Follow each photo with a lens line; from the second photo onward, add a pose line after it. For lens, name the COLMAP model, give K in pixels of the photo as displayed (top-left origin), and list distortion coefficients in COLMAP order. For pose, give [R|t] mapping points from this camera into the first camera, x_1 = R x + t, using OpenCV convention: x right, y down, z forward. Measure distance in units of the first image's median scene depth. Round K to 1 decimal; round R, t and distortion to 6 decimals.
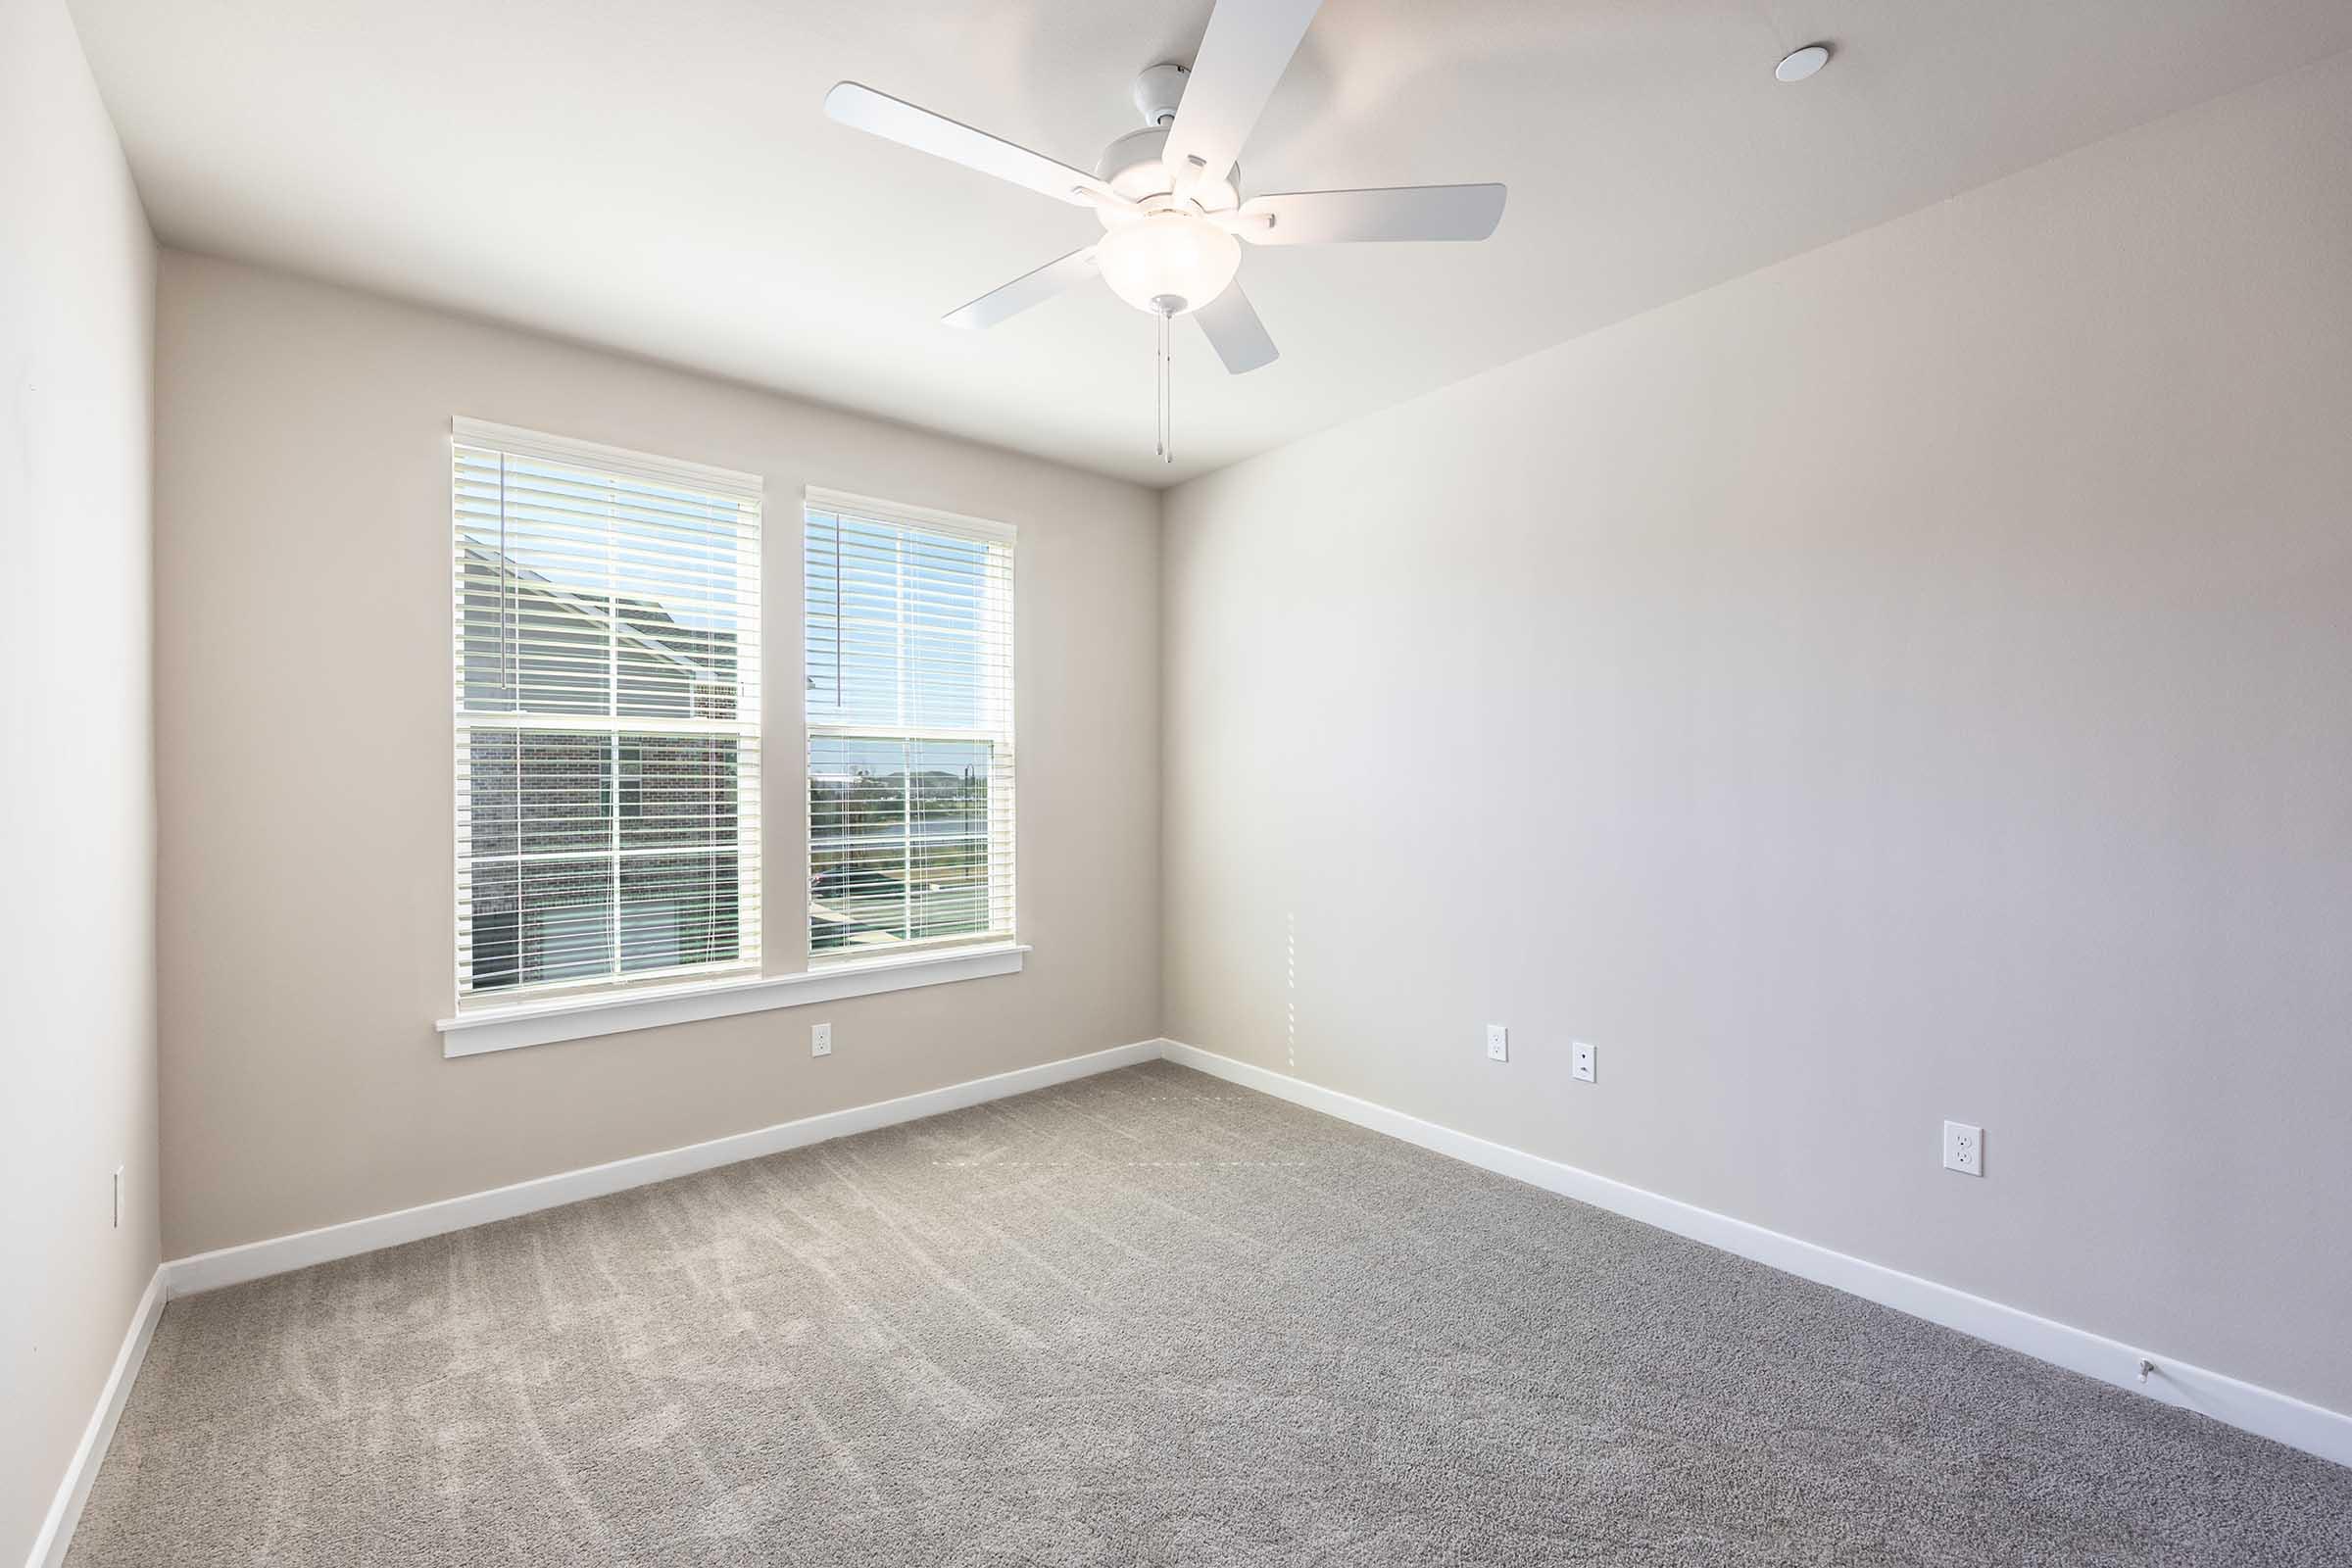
lens RADIAL K [[965.5, 0, 1176.0], [0, 965.5, 784.0], [0, 0, 1]] dist [-0.001056, -0.000144]
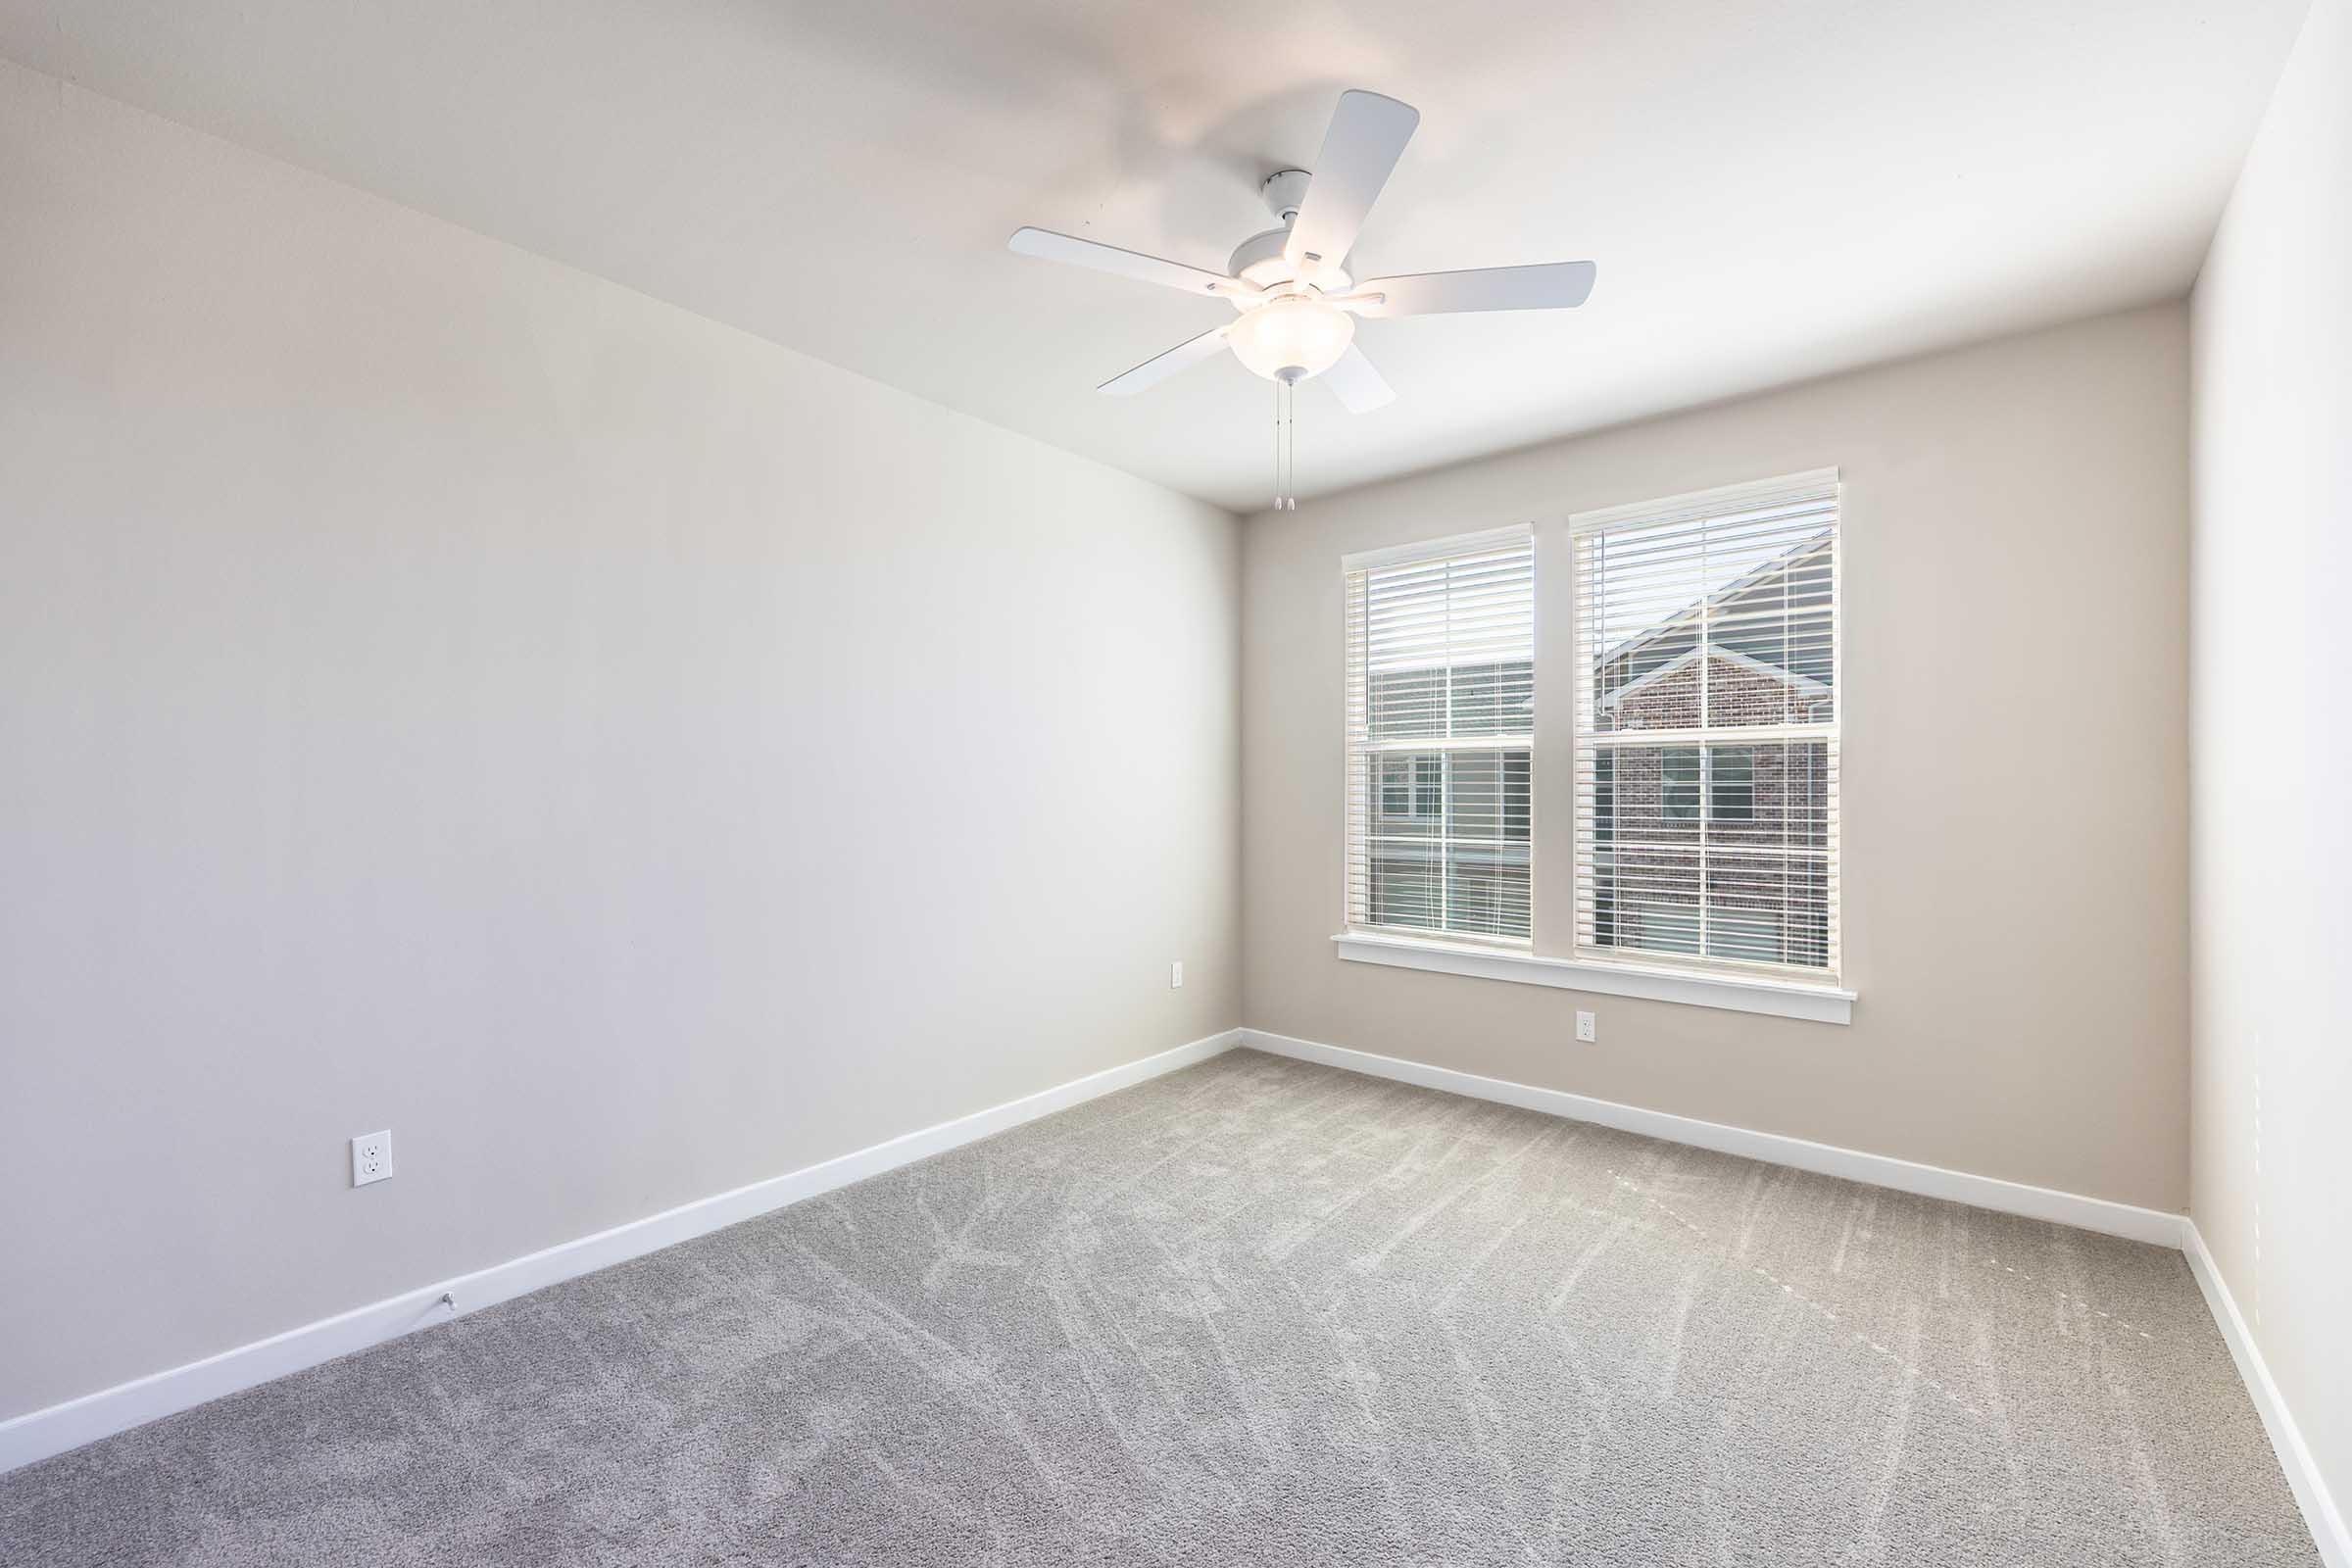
lens RADIAL K [[940.6, 0, 1175.6], [0, 940.6, 788.5], [0, 0, 1]] dist [-0.000111, 0.000034]
pose [[0.161259, -0.000059, -0.986912, 0.660897], [-0.003729, 0.999993, -0.000669, 0.001743], [0.986905, 0.003788, 0.161258, 0.421514]]
